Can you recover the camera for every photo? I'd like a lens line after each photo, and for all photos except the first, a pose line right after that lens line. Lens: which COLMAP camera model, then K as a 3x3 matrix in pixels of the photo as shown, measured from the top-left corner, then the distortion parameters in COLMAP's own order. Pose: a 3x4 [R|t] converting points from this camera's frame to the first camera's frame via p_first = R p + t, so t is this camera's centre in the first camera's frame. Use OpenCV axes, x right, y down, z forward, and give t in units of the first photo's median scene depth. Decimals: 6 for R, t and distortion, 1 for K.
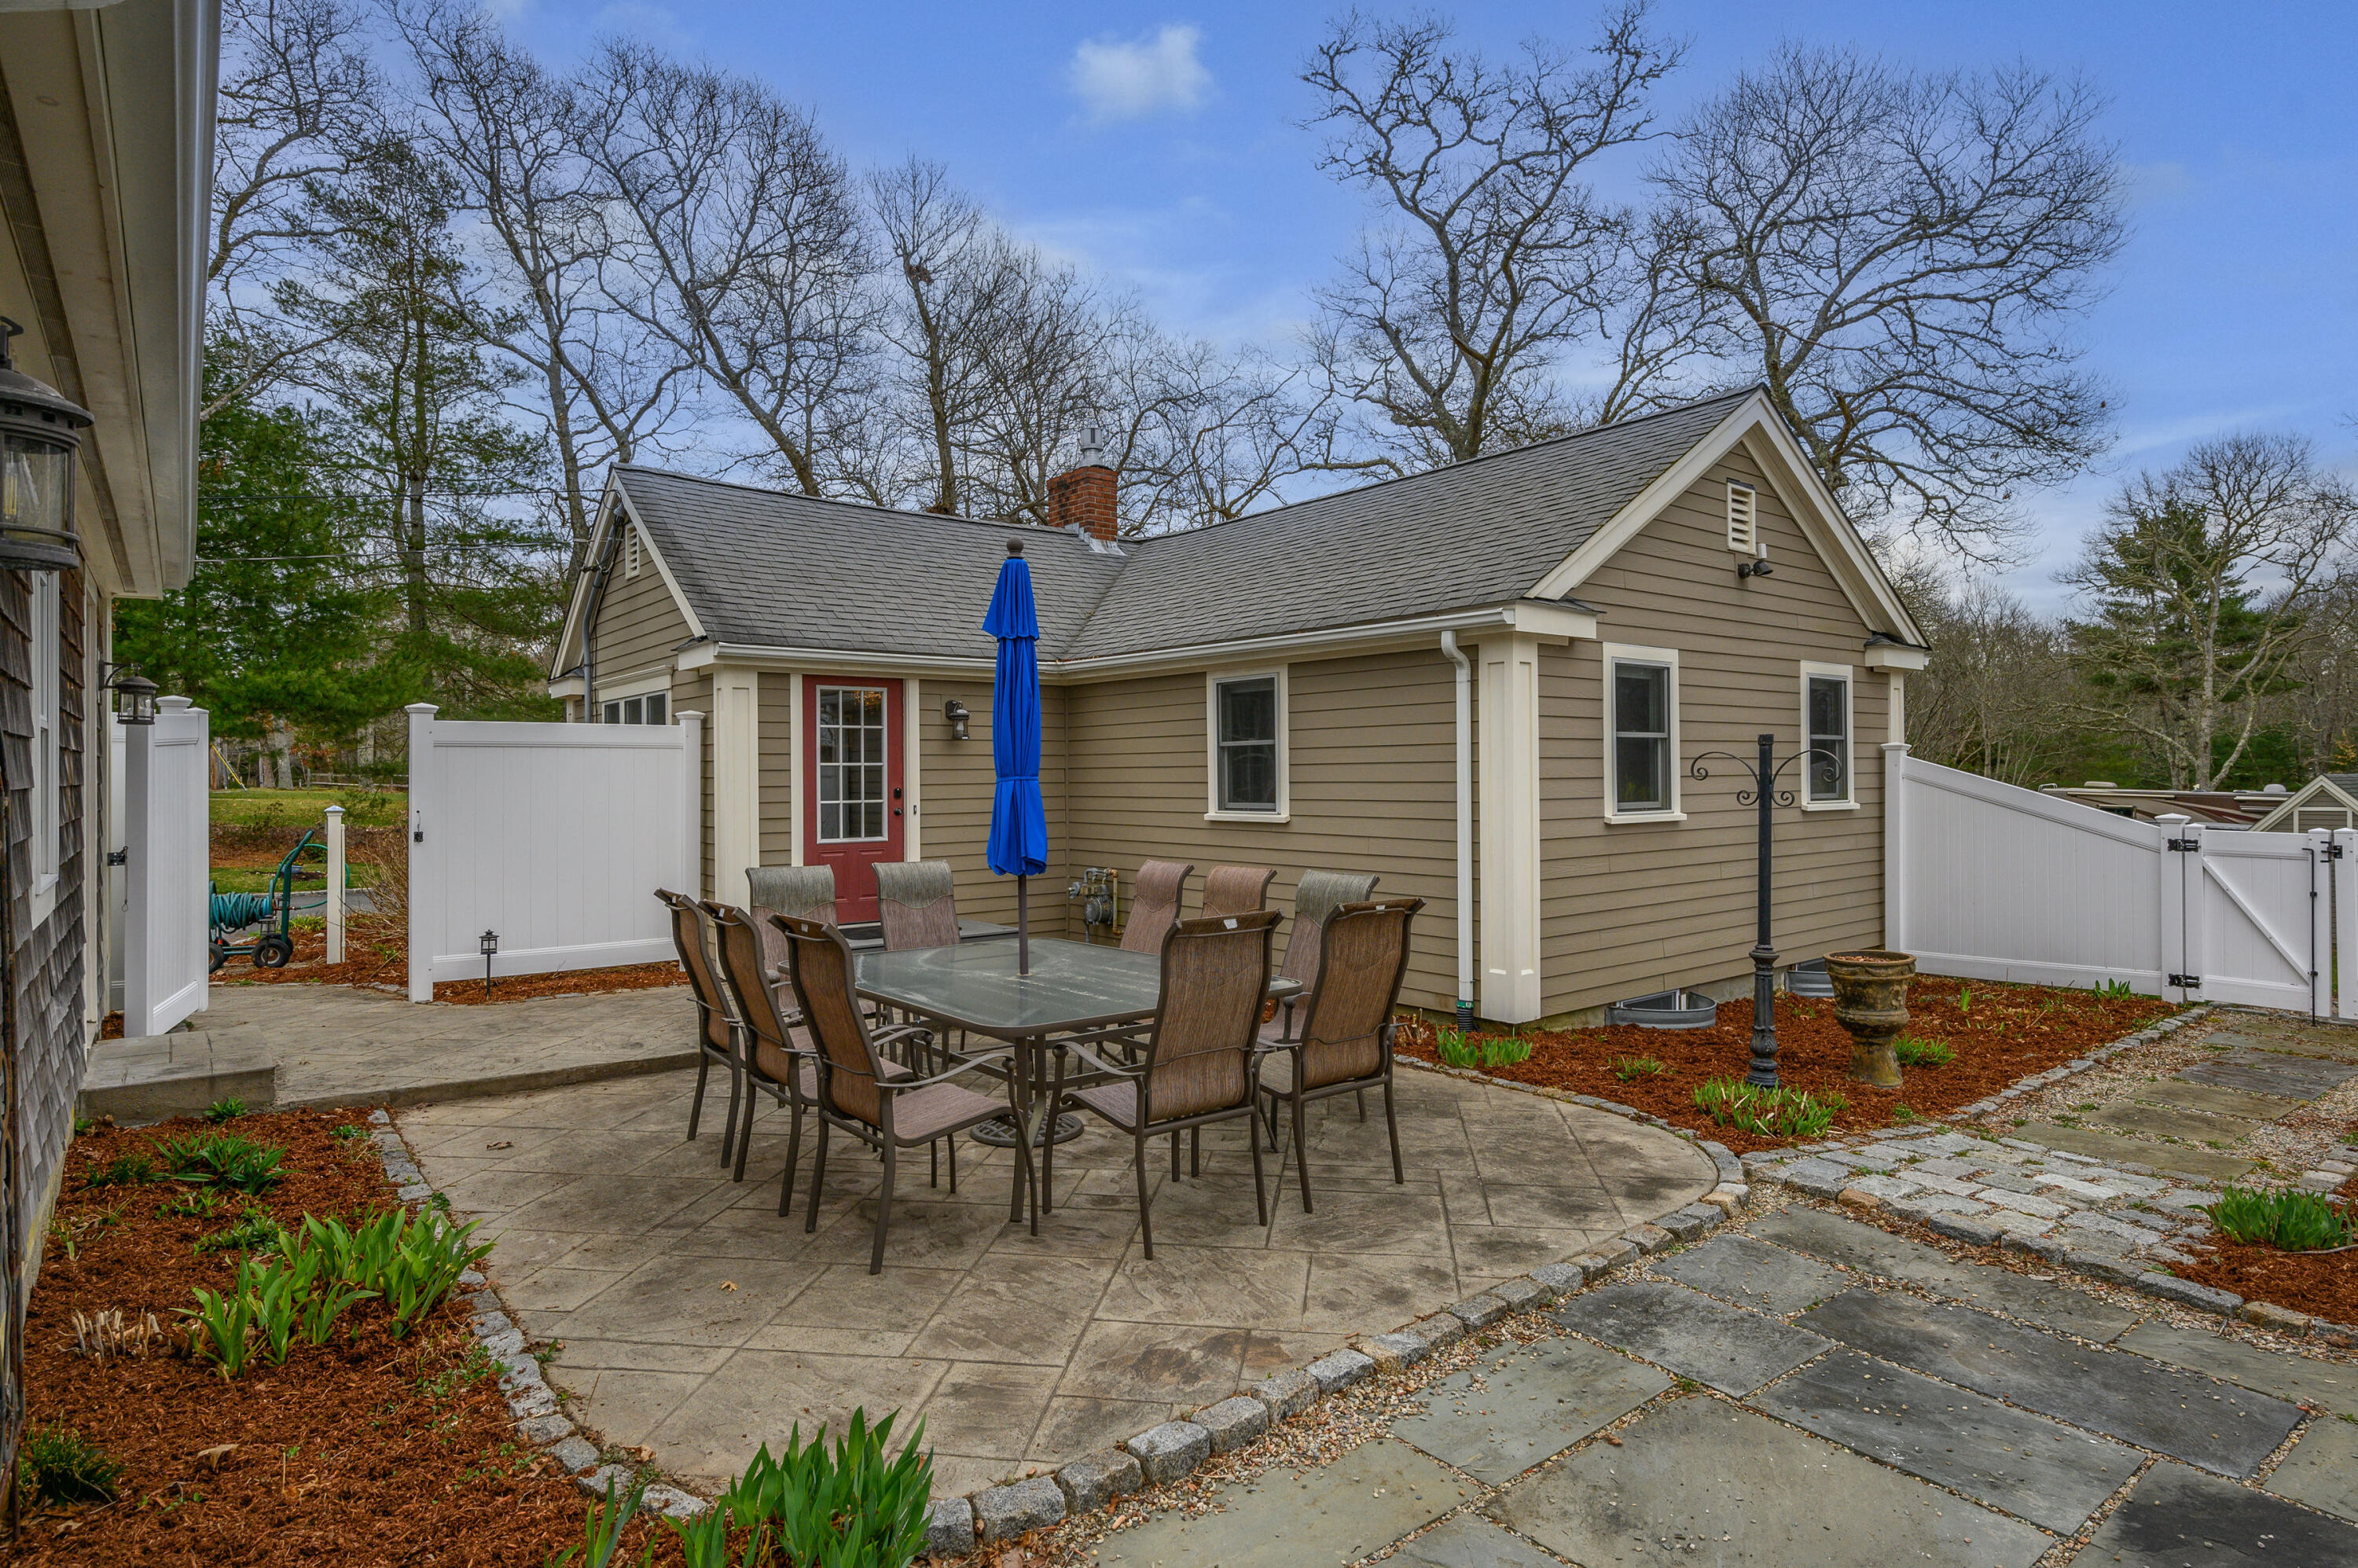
lens RADIAL K [[1256.2, 0, 1168.6], [0, 1256.2, 765.6], [0, 0, 1]] dist [-0.002762, 0.000043]
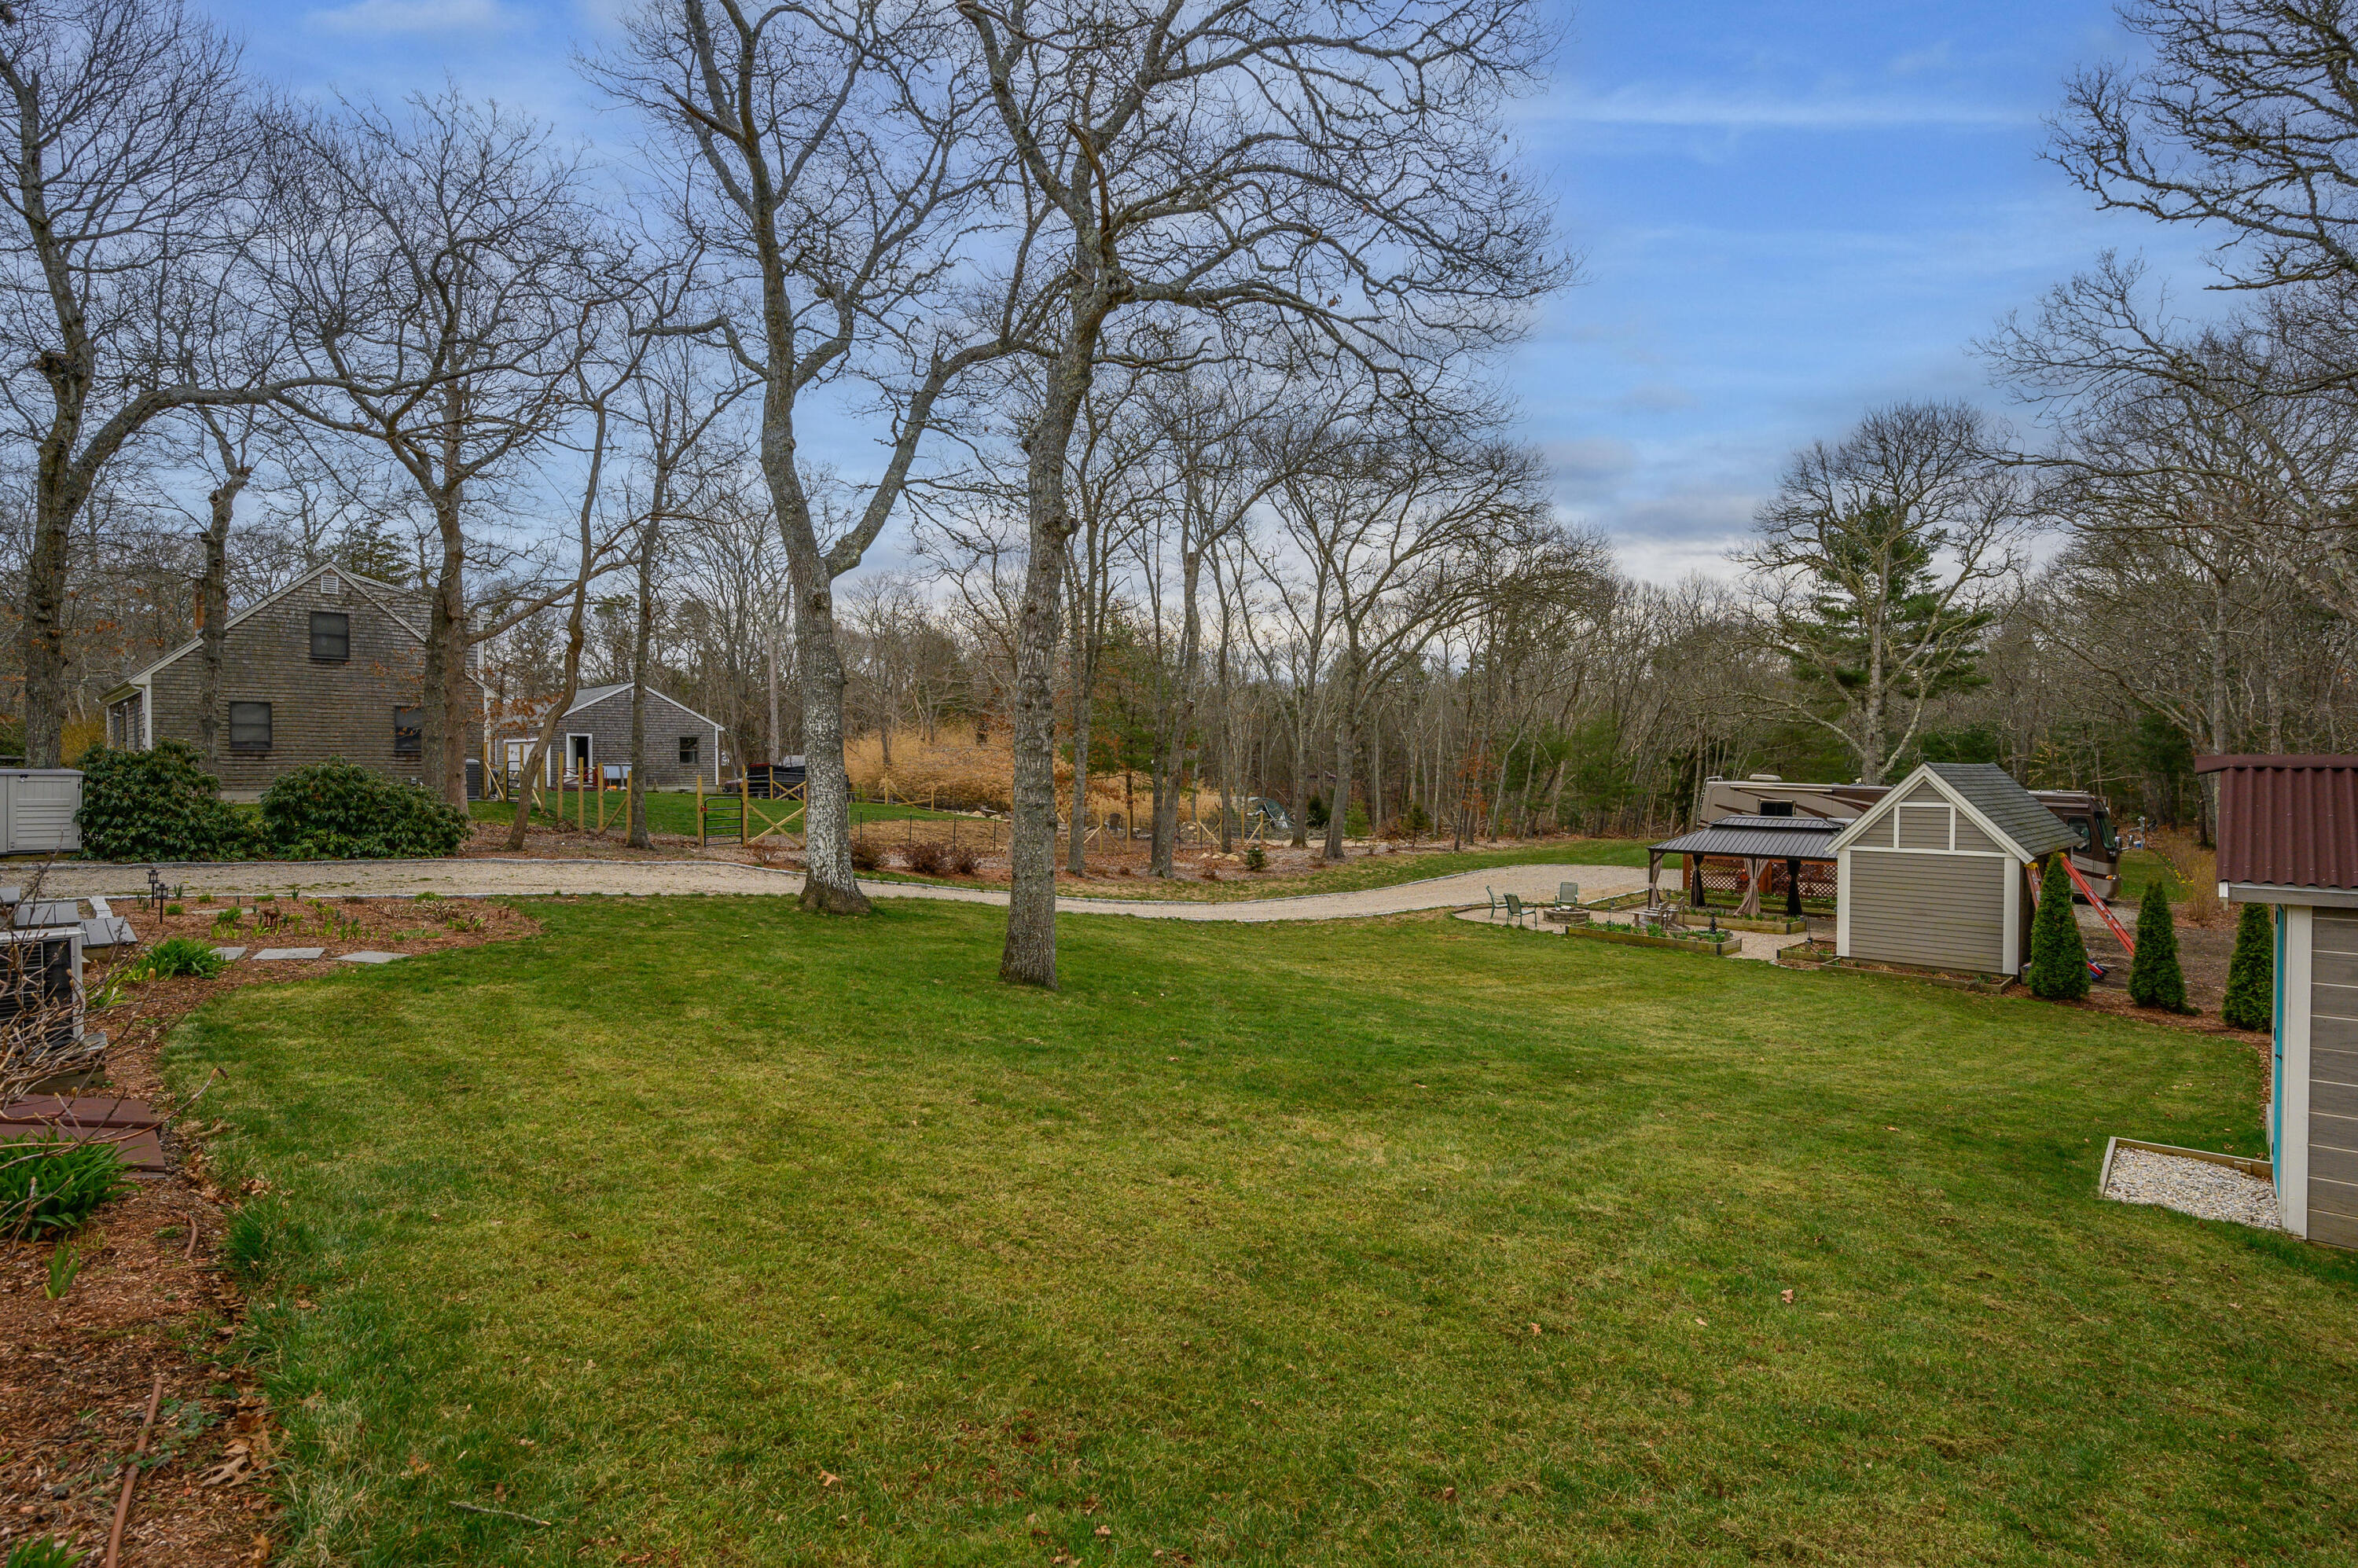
lens RADIAL K [[1161.7, 0, 1185.3], [0, 1161.7, 798.6], [0, 0, 1]] dist [-0.001230, -0.001127]
pose [[0.995271, 0.006035, 0.096950, 0.354714], [-0.009188, 0.999442, 0.032111, 0.010179], [-0.096702, -0.032850, 0.994771, 0.276555]]
